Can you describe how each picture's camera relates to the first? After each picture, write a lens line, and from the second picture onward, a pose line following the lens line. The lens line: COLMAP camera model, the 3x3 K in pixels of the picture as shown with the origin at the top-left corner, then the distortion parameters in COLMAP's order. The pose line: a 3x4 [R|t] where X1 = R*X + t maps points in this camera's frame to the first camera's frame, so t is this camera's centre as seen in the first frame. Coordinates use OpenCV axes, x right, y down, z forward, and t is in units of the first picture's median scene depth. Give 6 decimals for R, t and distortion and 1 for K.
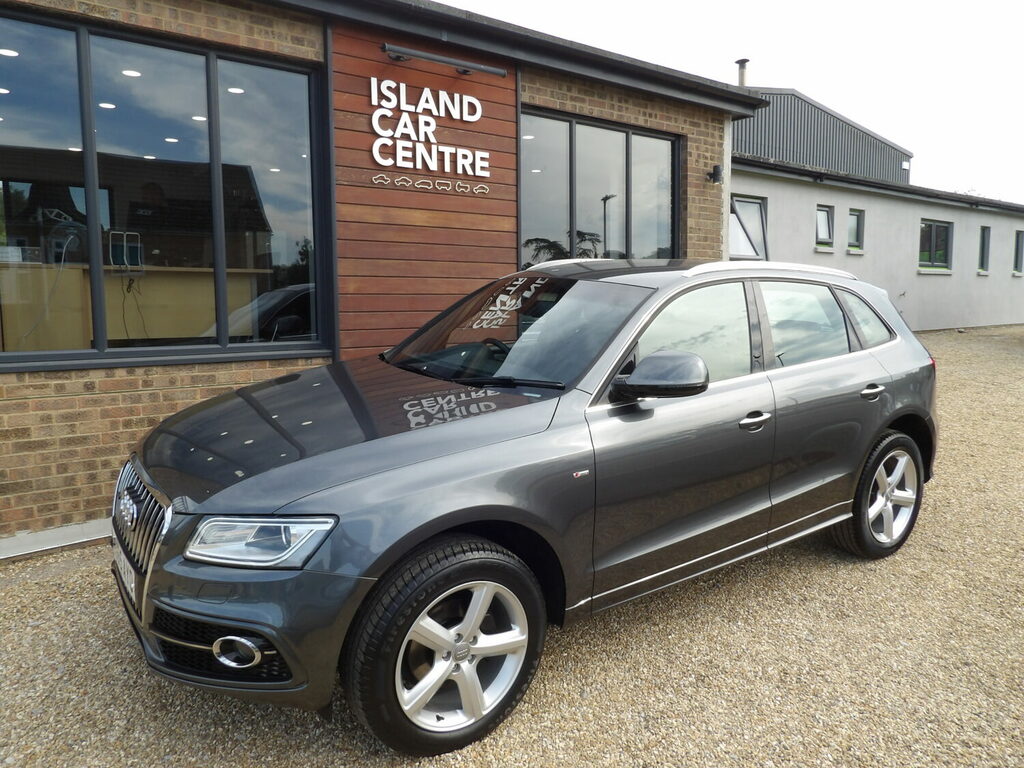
lens RADIAL K [[718.8, 0, 499.3], [0, 718.8, 381.7], [0, 0, 1]] dist [-0.020841, 0.026640]
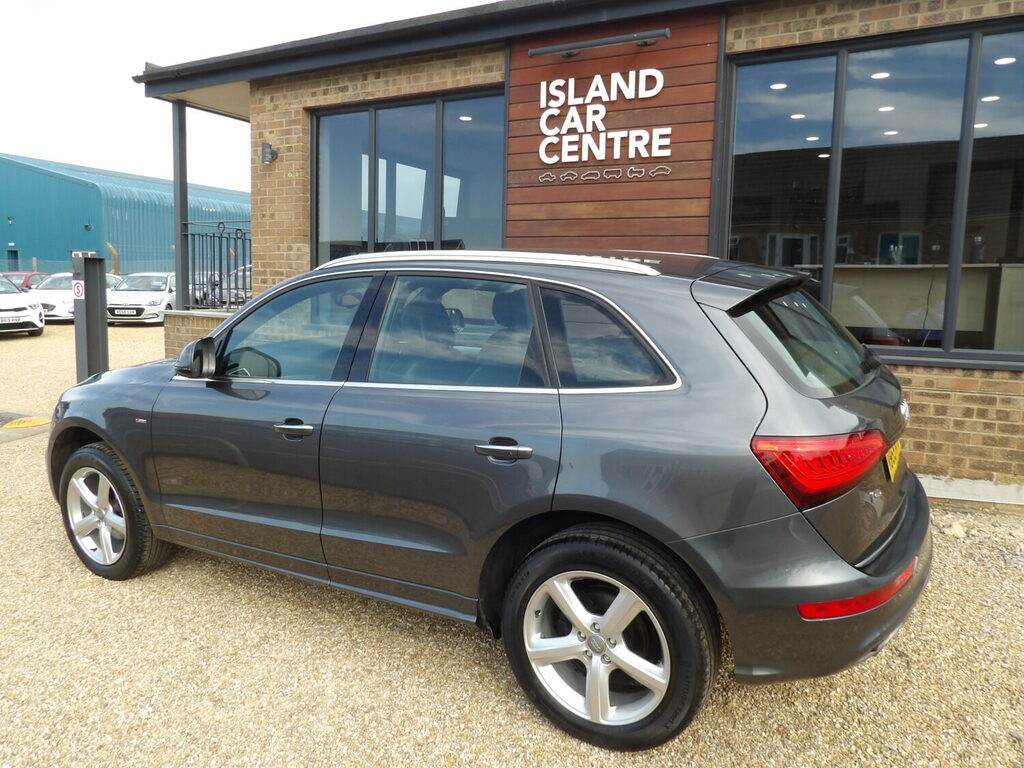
lens RADIAL K [[718.8, 0, 514.6], [0, 718.8, 377.6], [0, 0, 1]] dist [-0.020841, 0.026640]
pose [[0.423359, 0.129381, -0.896676, 0.771321], [-0.131246, 0.988068, 0.080601, -0.070220], [0.896405, 0.083562, 0.435288, 0.514159]]
